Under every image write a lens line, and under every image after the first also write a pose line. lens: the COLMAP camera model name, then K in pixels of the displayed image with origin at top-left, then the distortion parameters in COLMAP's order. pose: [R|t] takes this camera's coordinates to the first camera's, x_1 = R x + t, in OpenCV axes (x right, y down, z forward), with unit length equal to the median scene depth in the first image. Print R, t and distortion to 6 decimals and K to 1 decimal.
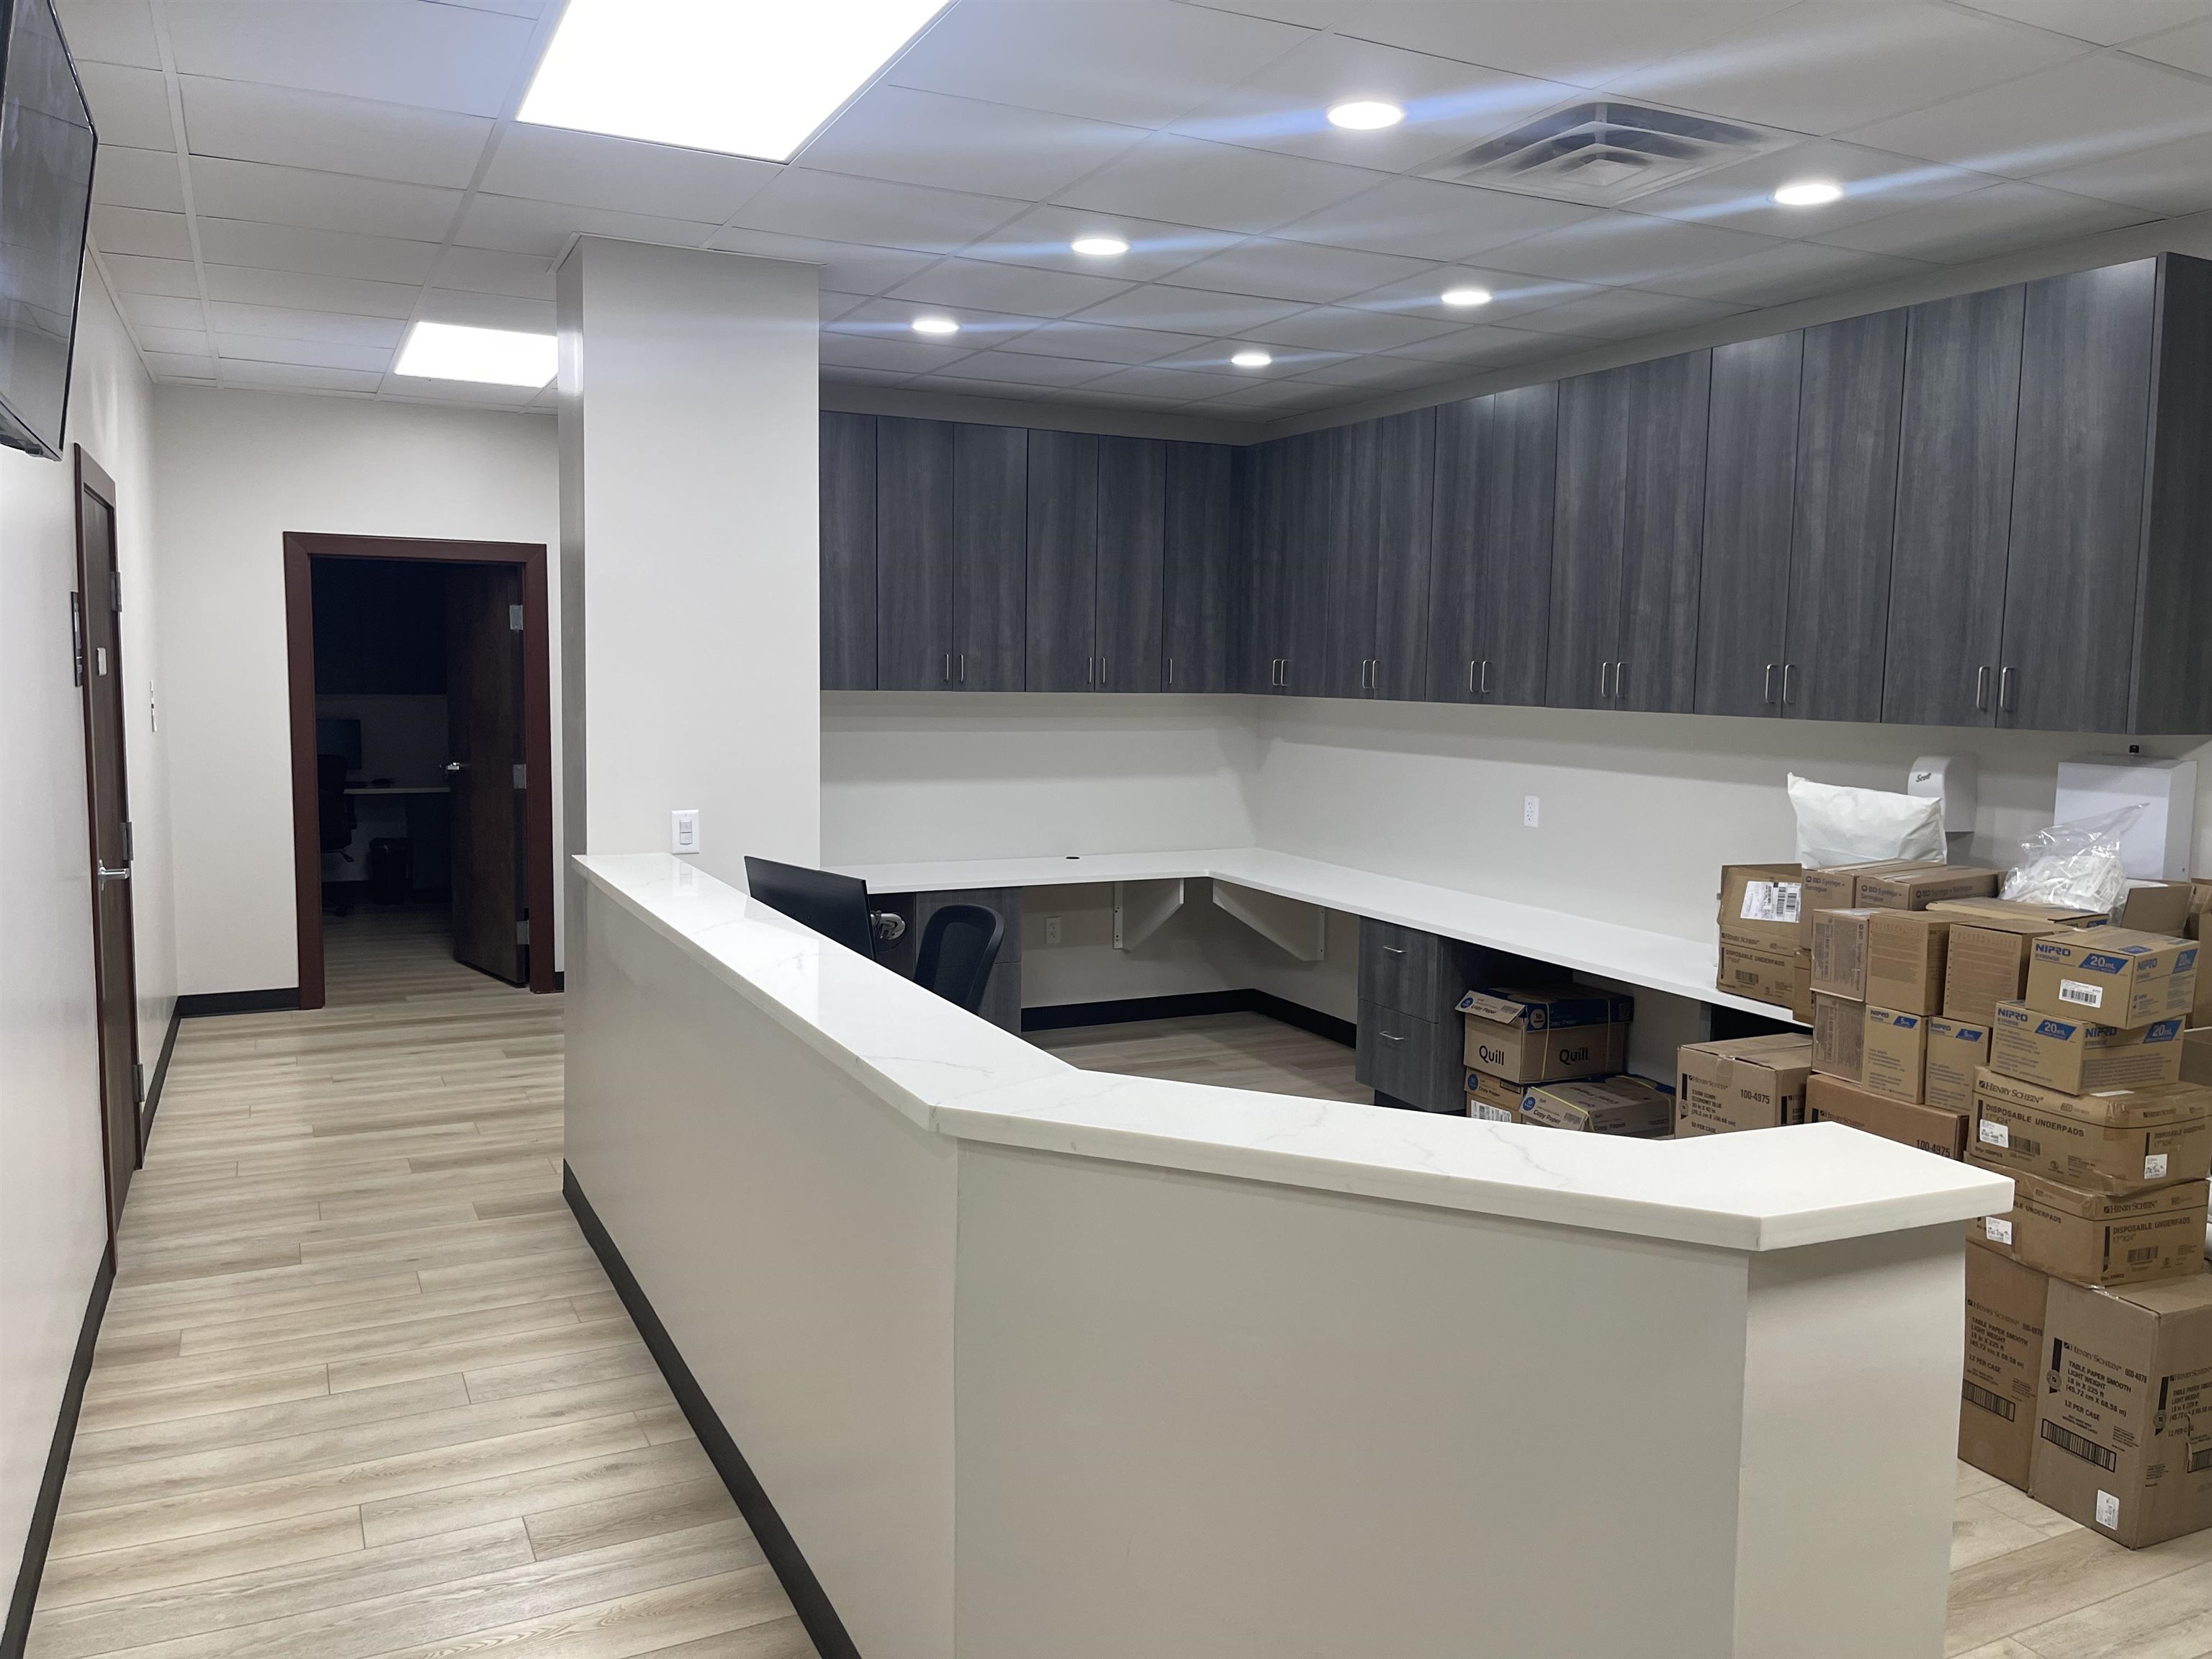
lens RADIAL K [[1668.5, 0, 1106.0], [0, 1668.5, 829.5], [0, 0, 1]] dist [0.072292, -0.000686]
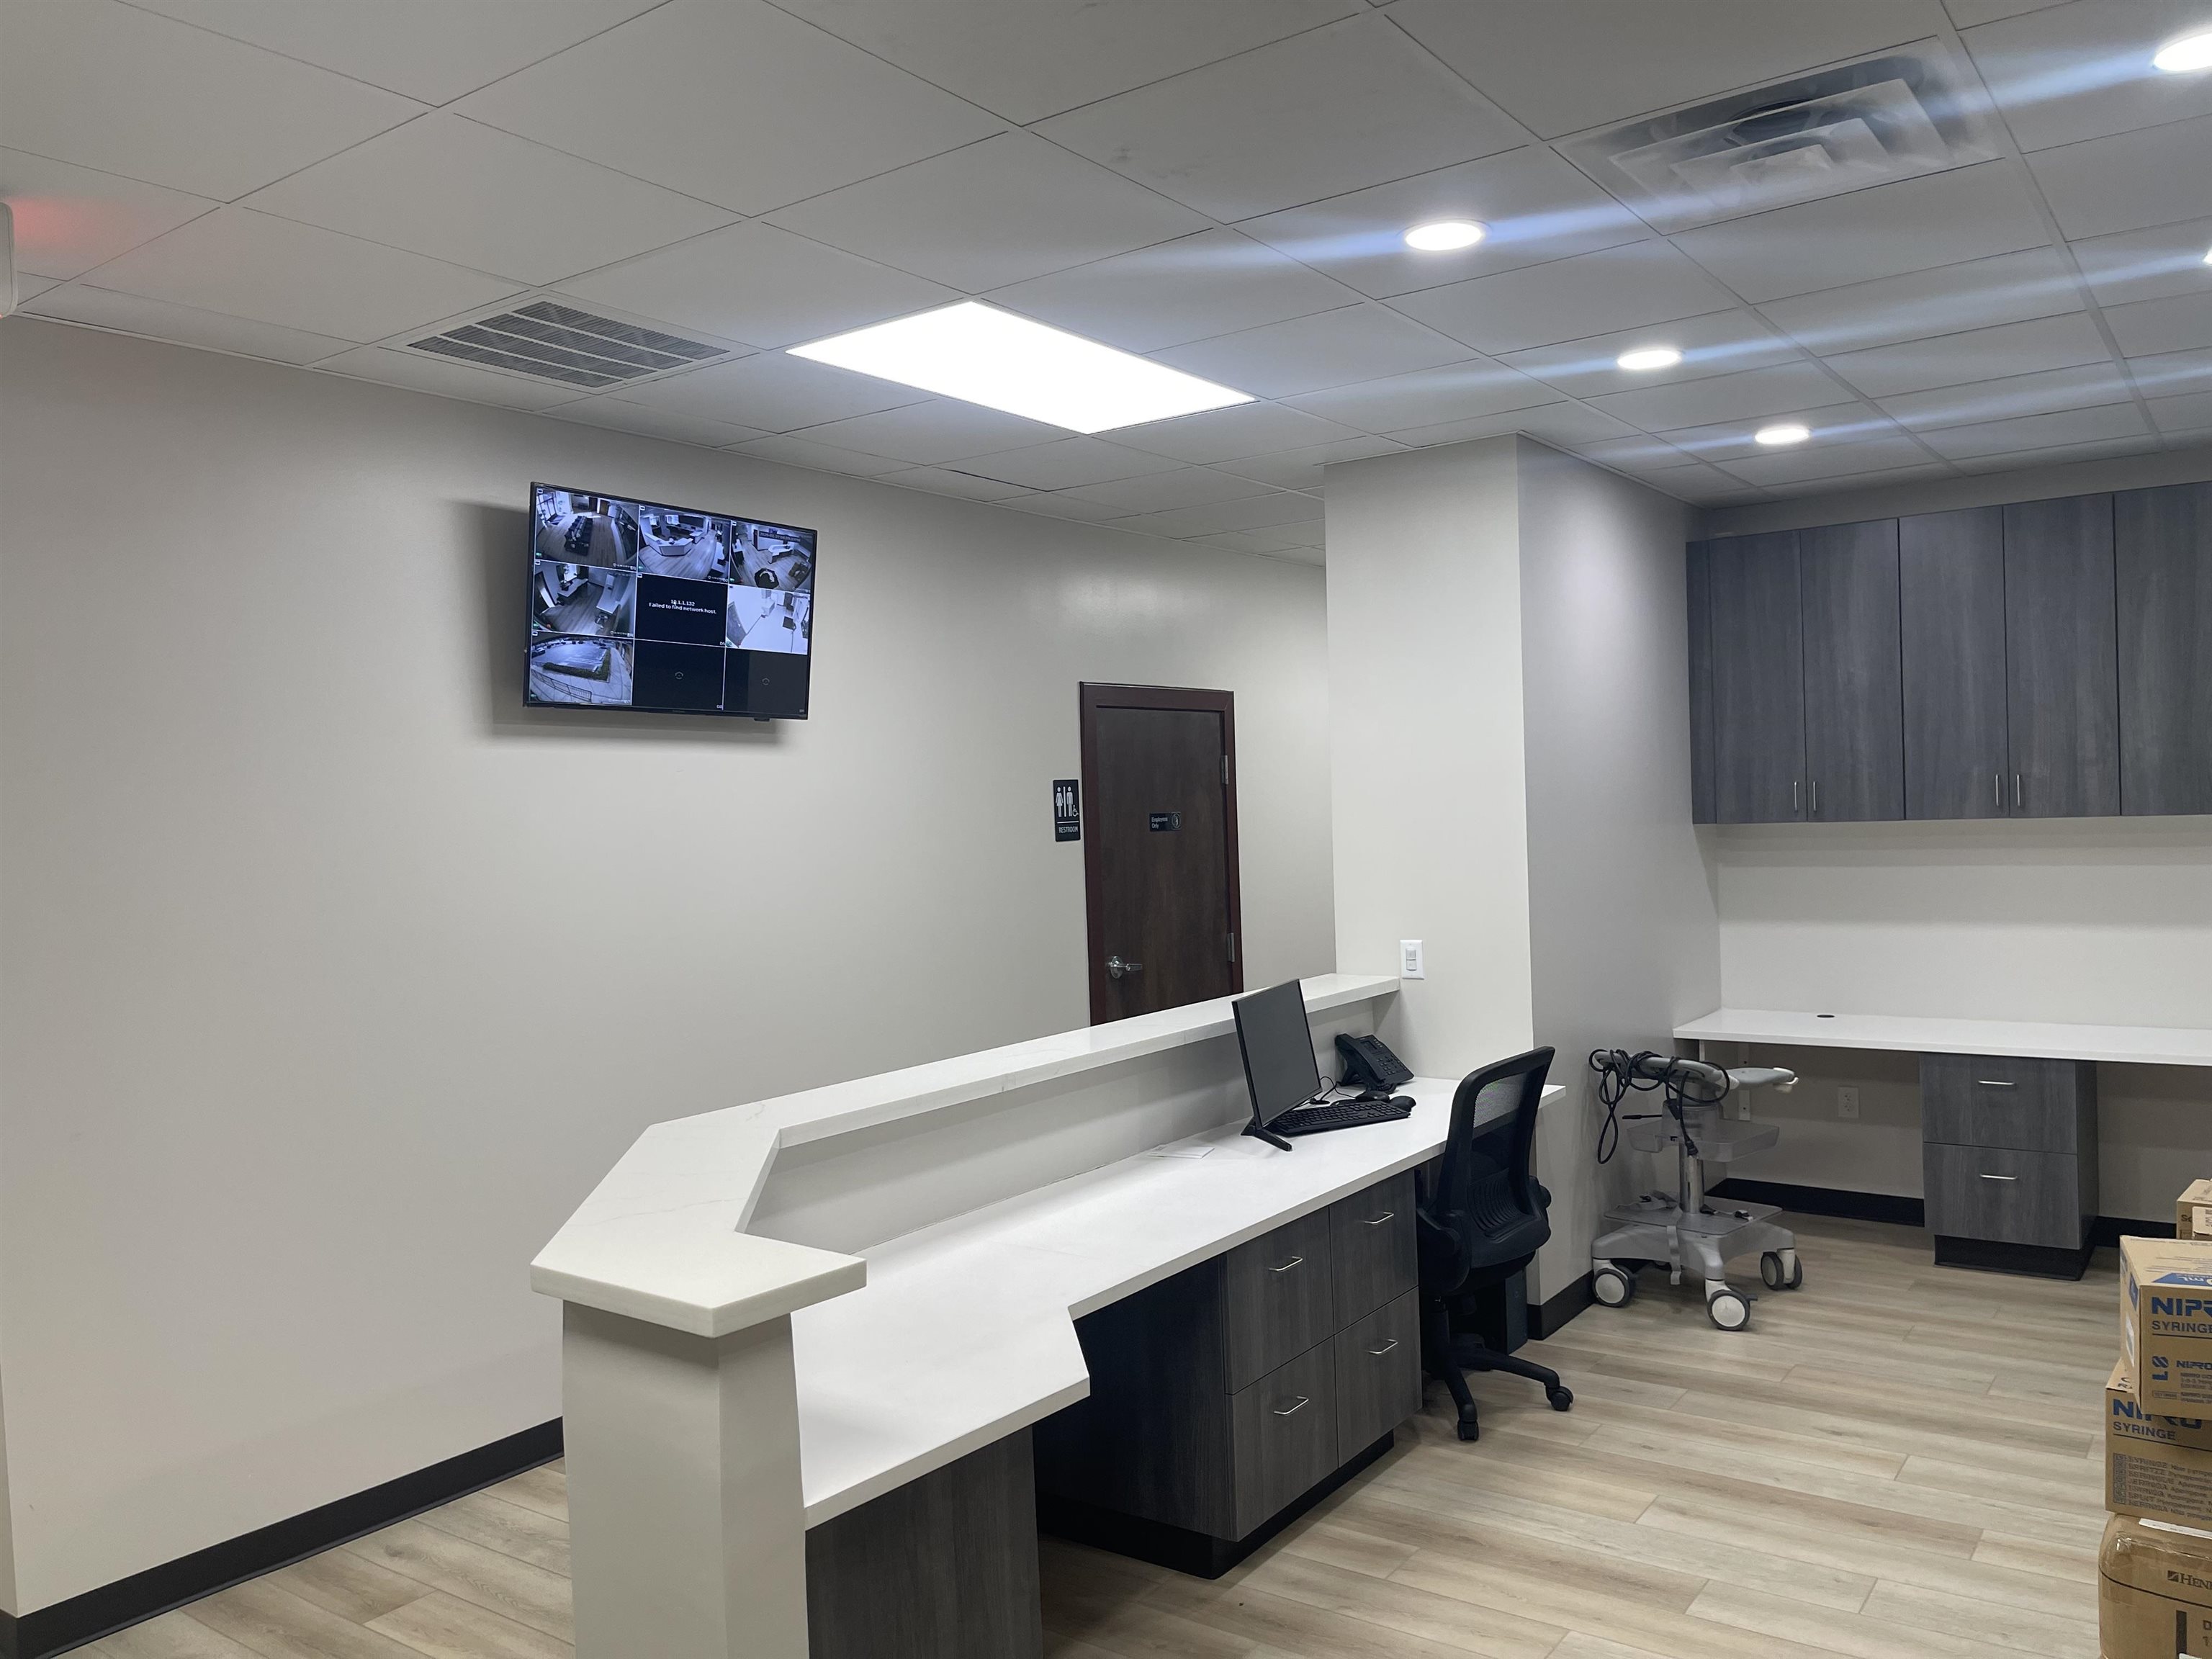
lens RADIAL K [[1668.5, 0, 1106.0], [0, 1668.5, 829.5], [0, 0, 1]] dist [0.072292, -0.000686]
pose [[0.462946, -0.021605, -0.886123, 0.517907], [-0.044147, 0.997900, -0.047395, -0.018491], [0.885286, 0.061061, 0.461020, 0.231512]]
